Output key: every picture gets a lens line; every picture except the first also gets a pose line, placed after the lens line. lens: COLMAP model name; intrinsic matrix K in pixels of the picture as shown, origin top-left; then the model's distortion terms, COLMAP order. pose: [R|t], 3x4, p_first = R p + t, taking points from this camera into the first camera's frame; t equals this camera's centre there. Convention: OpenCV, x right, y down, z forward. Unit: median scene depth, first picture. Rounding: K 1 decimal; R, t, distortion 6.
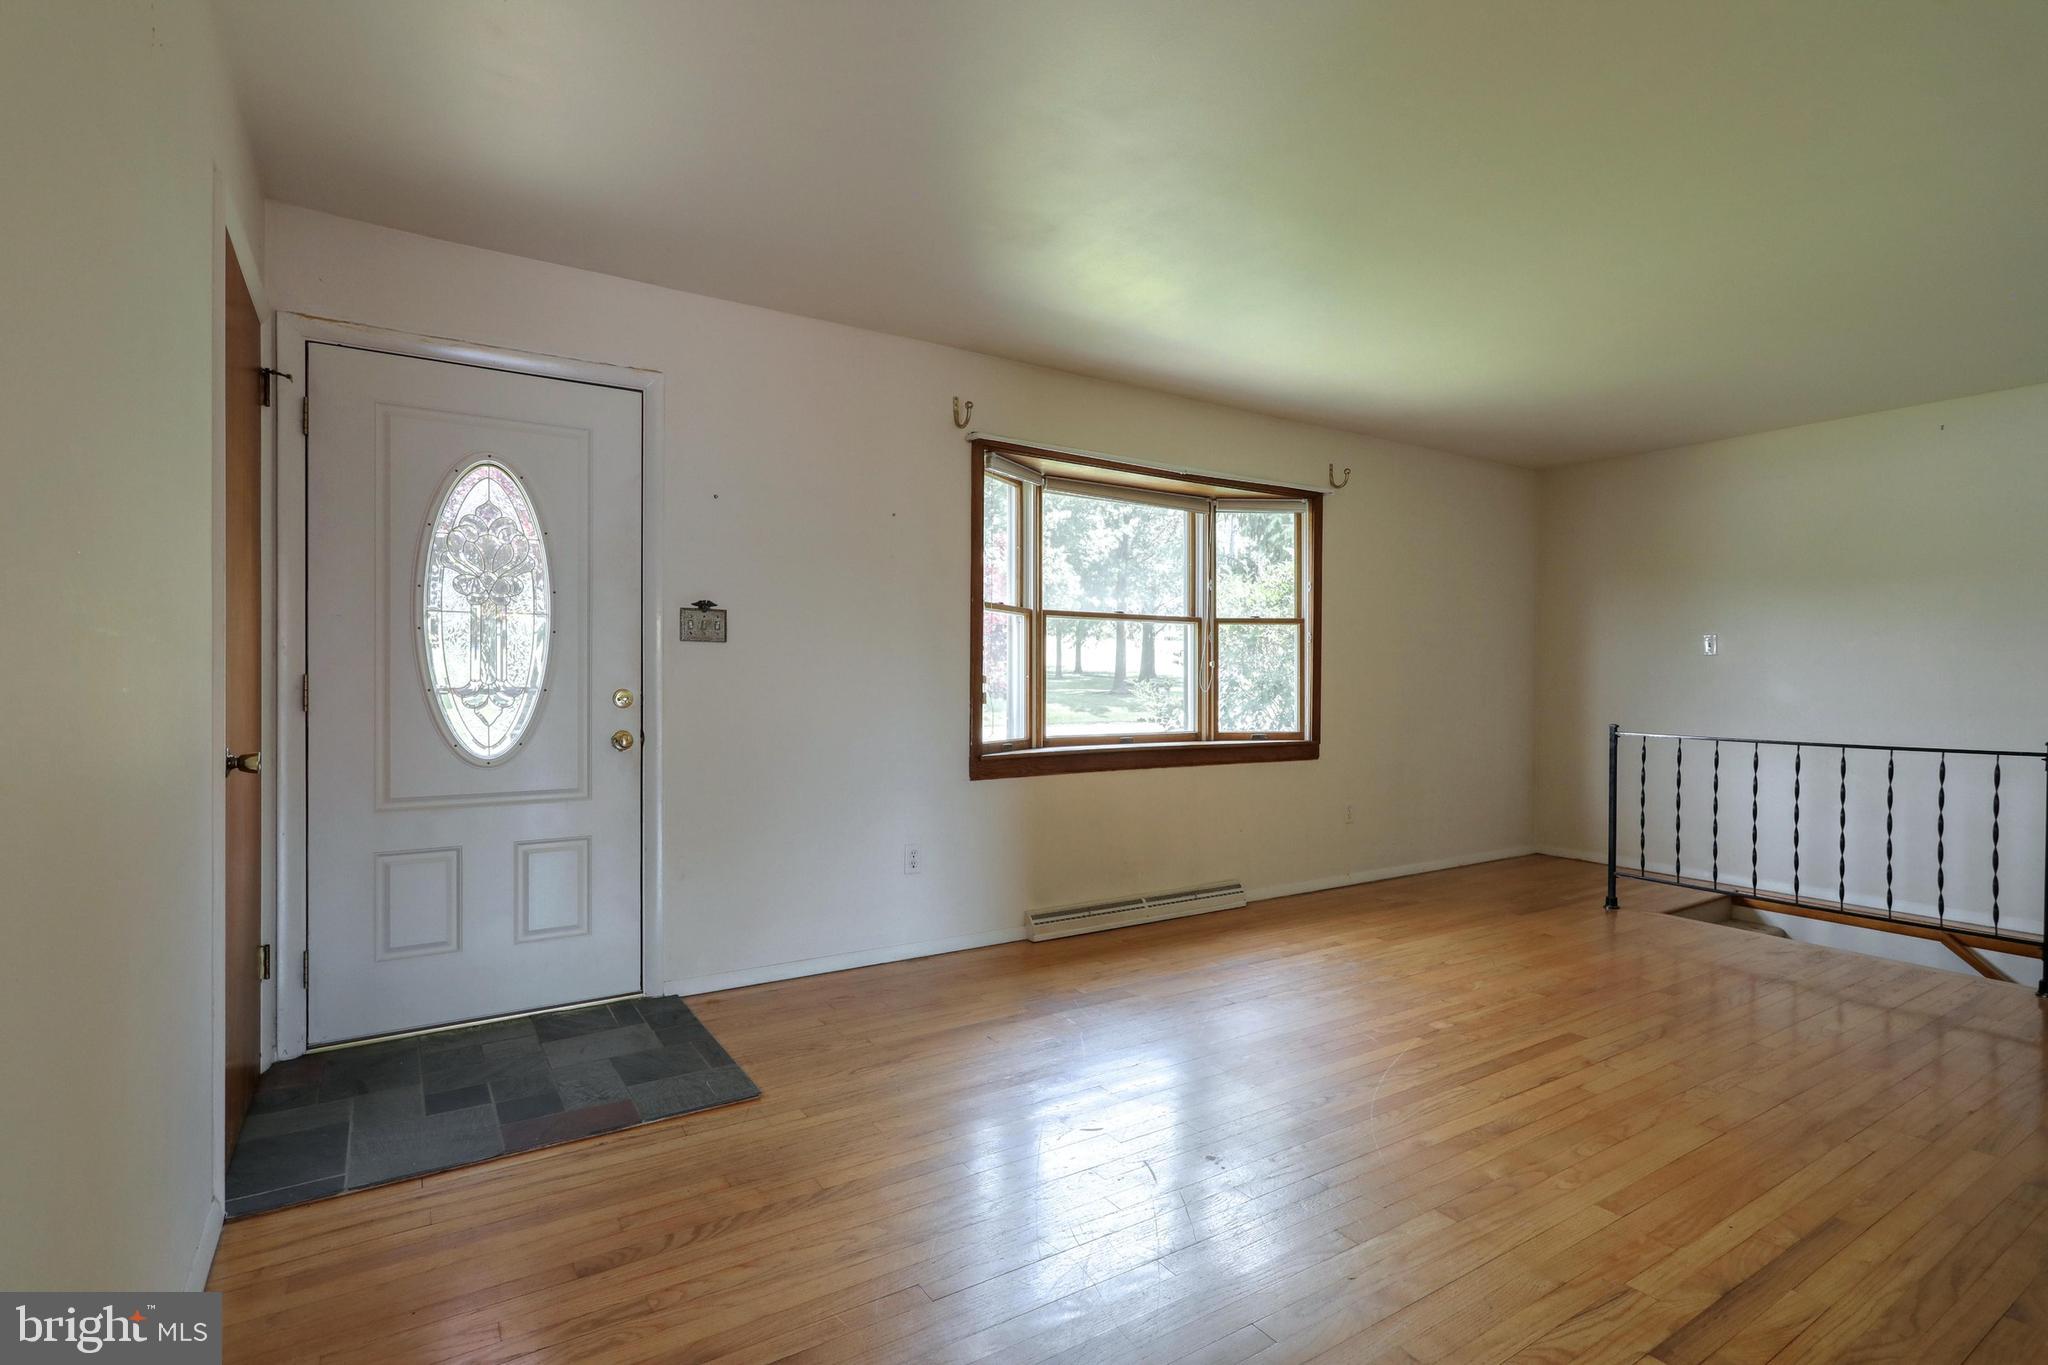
lens RADIAL K [[989.2, 0, 1031.6], [0, 989.2, 678.6], [0, 0, 1]] dist [-0.000781, 0.002331]
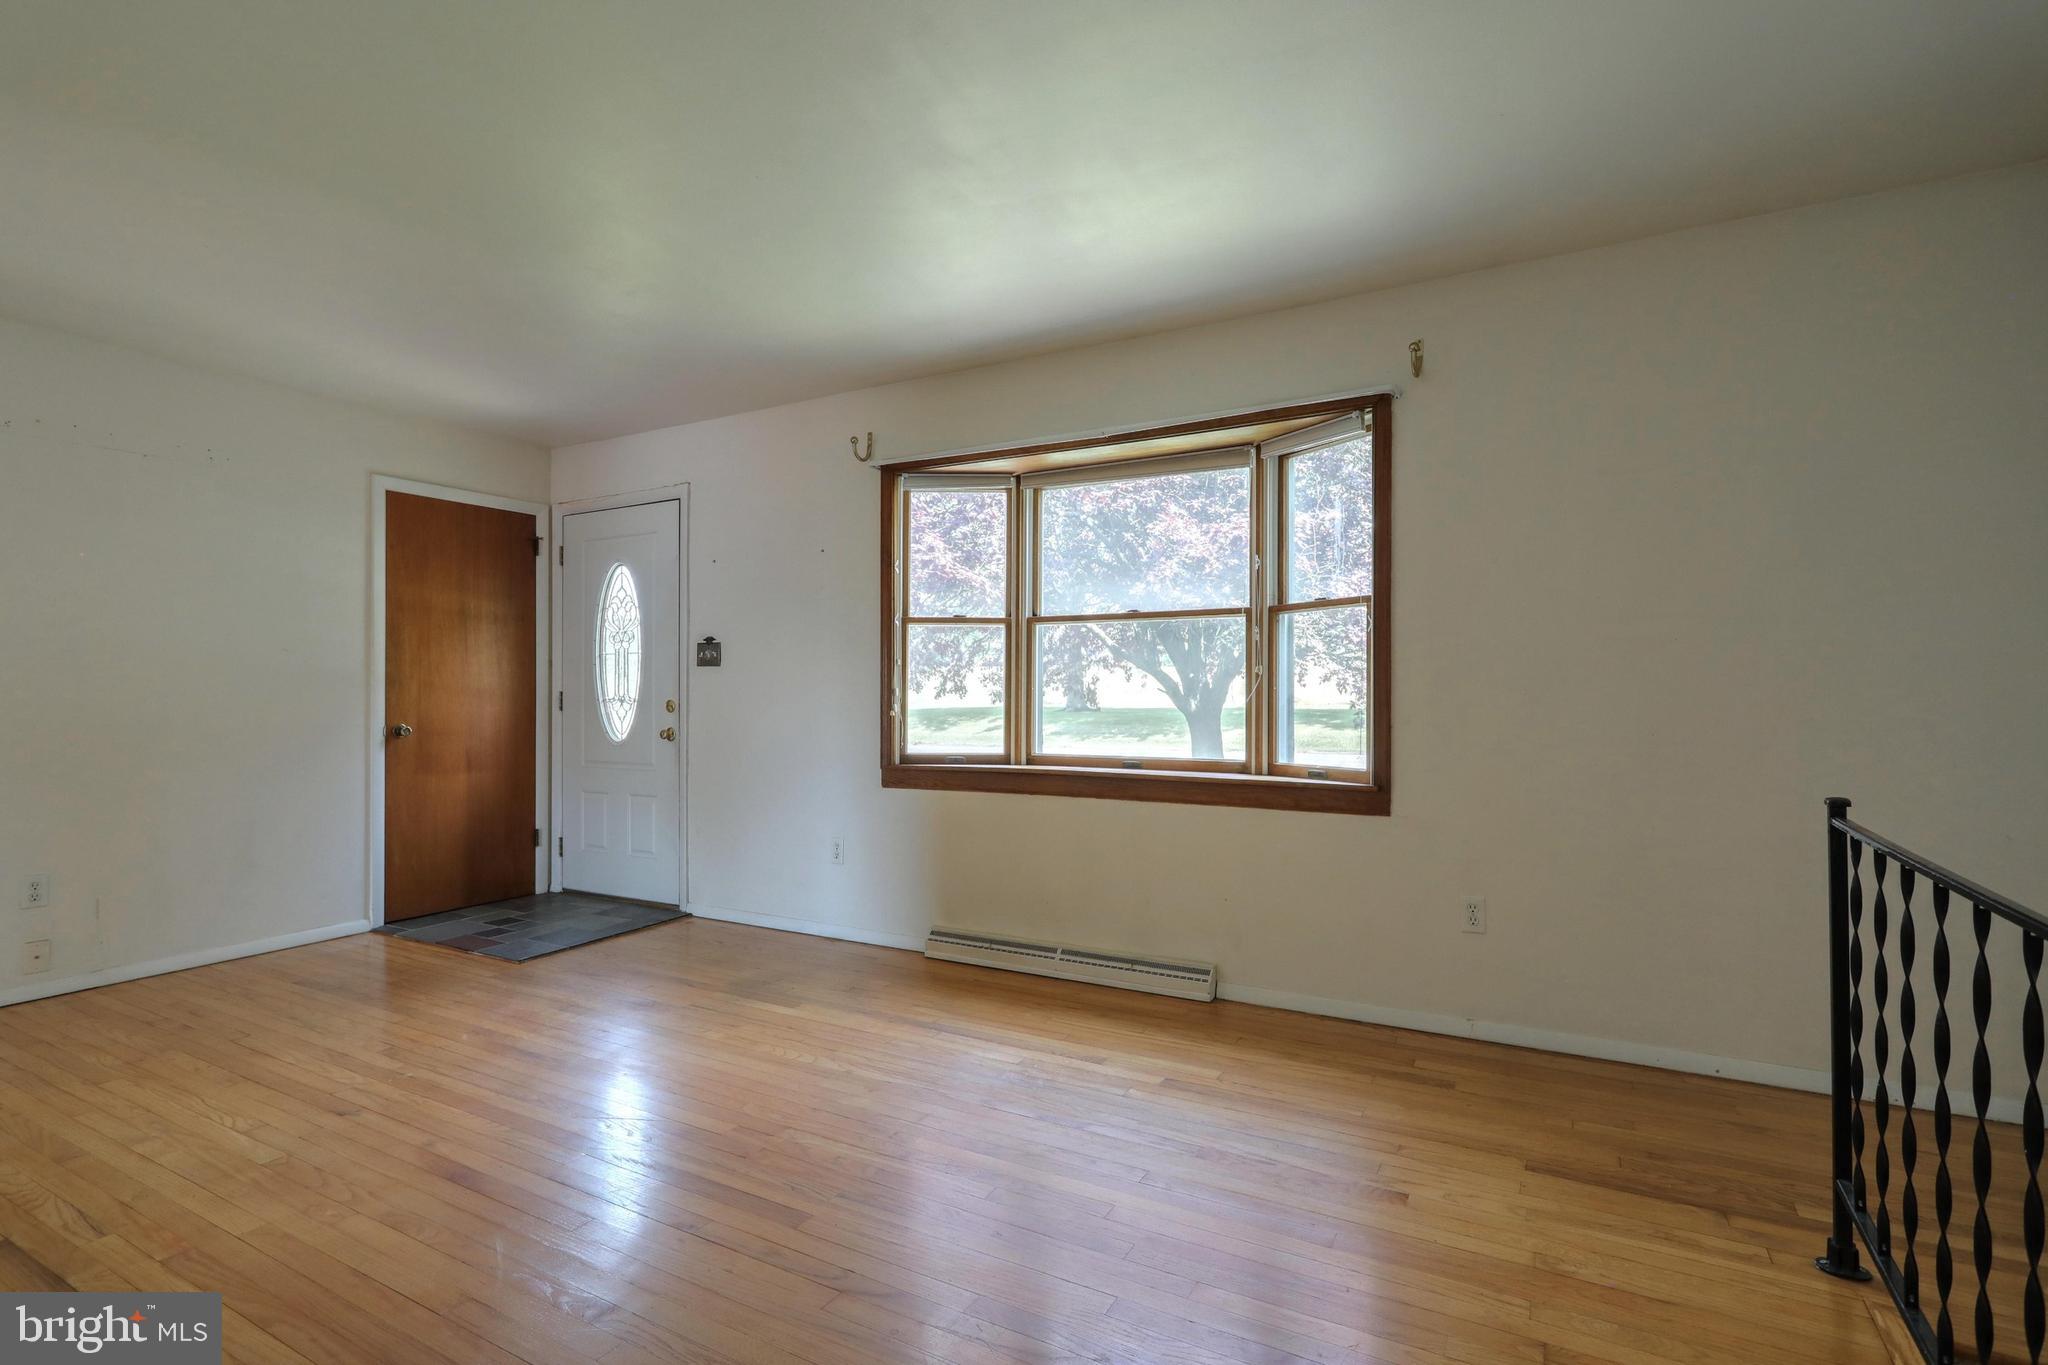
lens RADIAL K [[989.2, 0, 1028.8], [0, 989.2, 683.7], [0, 0, 1]] dist [-0.000781, 0.002331]
pose [[0.457678, -0.014373, -0.889002, 1.117307], [0.001310, 0.999879, -0.015491, 0.009885], [0.889117, 0.005925, 0.457642, 0.760687]]
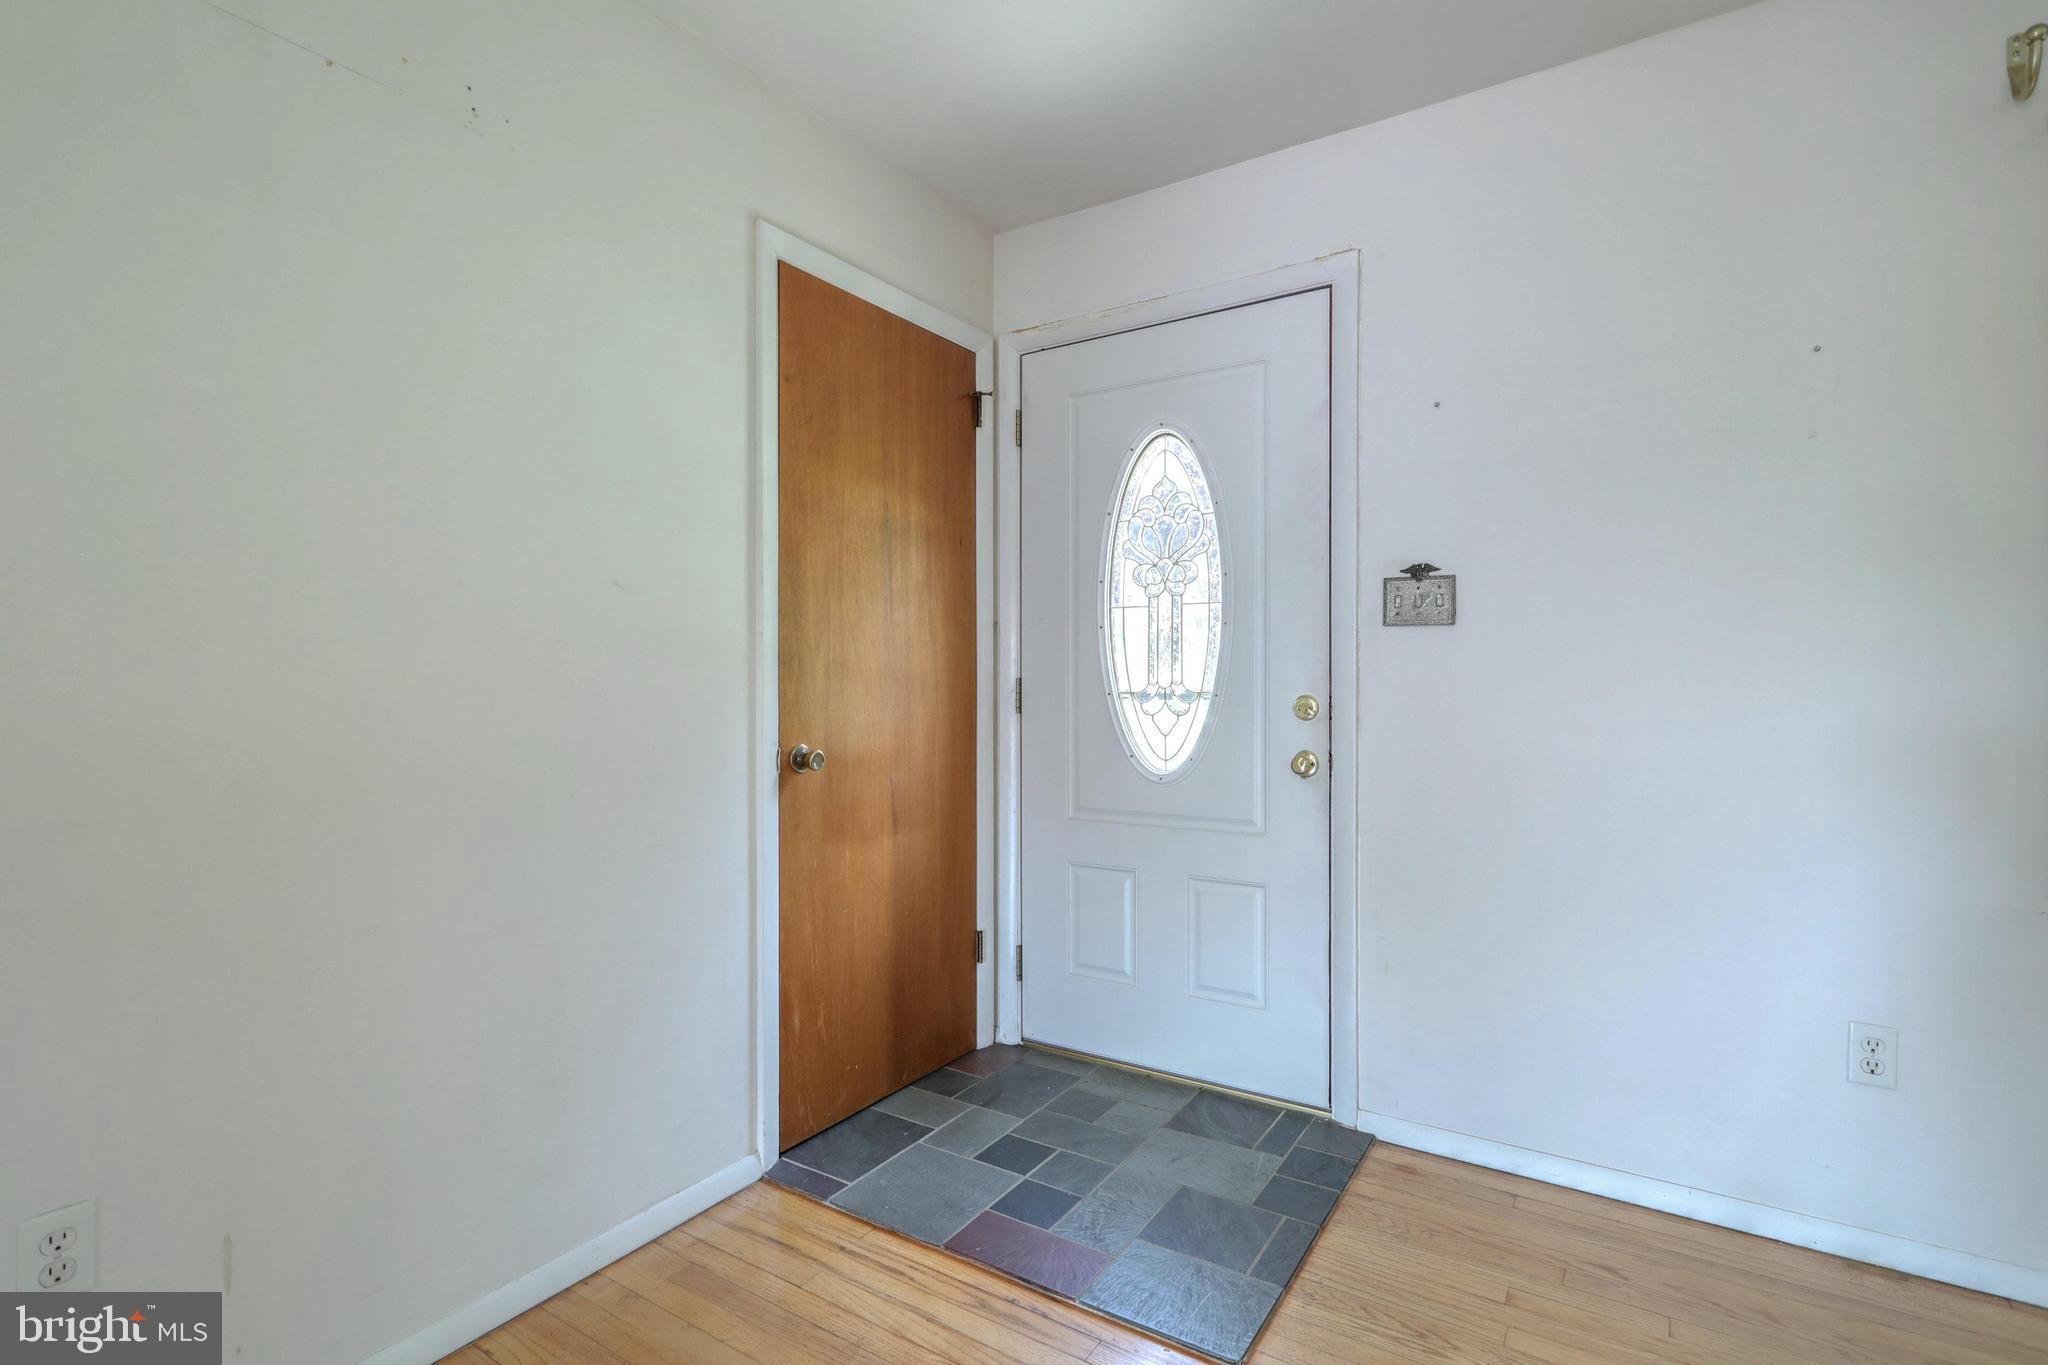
lens RADIAL K [[989.2, 0, 1025.3], [0, 989.2, 681.8], [0, 0, 1]] dist [-0.000781, 0.002331]
pose [[0.401047, -0.003423, -0.916051, 0.176559], [0.000398, 0.999994, -0.003562, 0.003231], [0.916057, 0.001064, 0.401046, 0.485660]]
